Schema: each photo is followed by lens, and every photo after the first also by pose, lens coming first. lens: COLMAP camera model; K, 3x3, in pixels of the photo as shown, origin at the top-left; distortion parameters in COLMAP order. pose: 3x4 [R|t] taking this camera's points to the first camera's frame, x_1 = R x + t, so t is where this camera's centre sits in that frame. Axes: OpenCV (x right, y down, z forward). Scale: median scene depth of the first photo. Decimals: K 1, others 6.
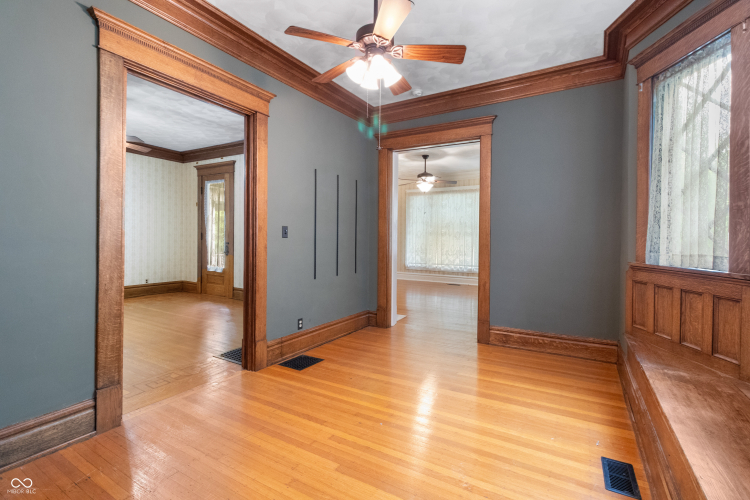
lens RADIAL K [[348.0, 0, 374.8], [0, 348.0, 236.6], [0, 0, 1]] dist [-0.000381, 0.000000]
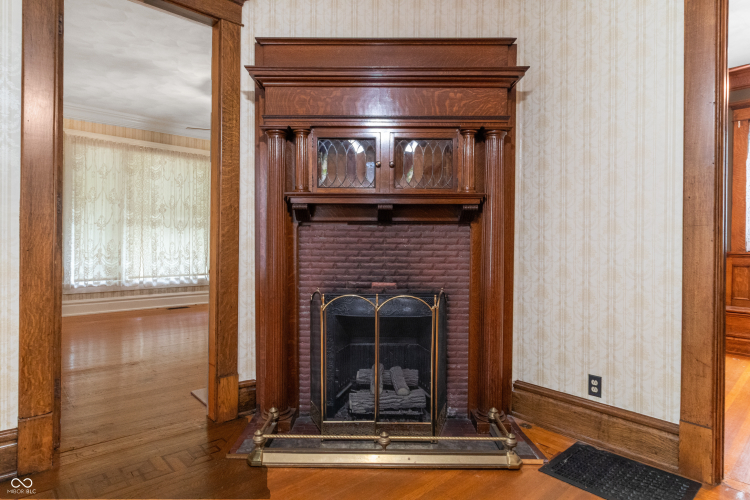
lens RADIAL K [[430.3, 0, 372.8], [0, 430.3, 239.2], [0, 0, 1]] dist [0.001976, -0.000179]
pose [[0.295017, -0.004325, 0.955482, -0.516657], [-0.009742, 0.999924, 0.007534, 0.013189], [-0.955442, -0.011531, 0.294952, 0.611842]]
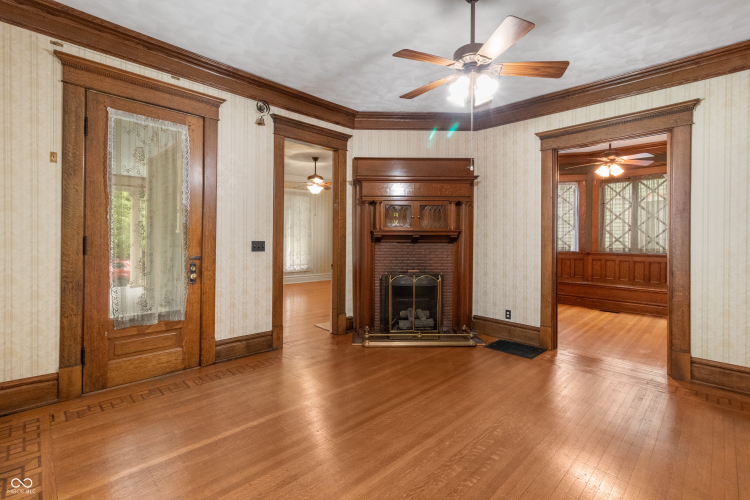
lens RADIAL K [[348.0, 0, 374.8], [0, 348.0, 236.6], [0, 0, 1]] dist [-0.000381, 0.000000]
pose [[0.257883, -0.005908, 0.966158, -0.824679], [-0.006828, 0.999945, 0.007937, -0.015813], [-0.966152, -0.008643, 0.257828, 0.615280]]
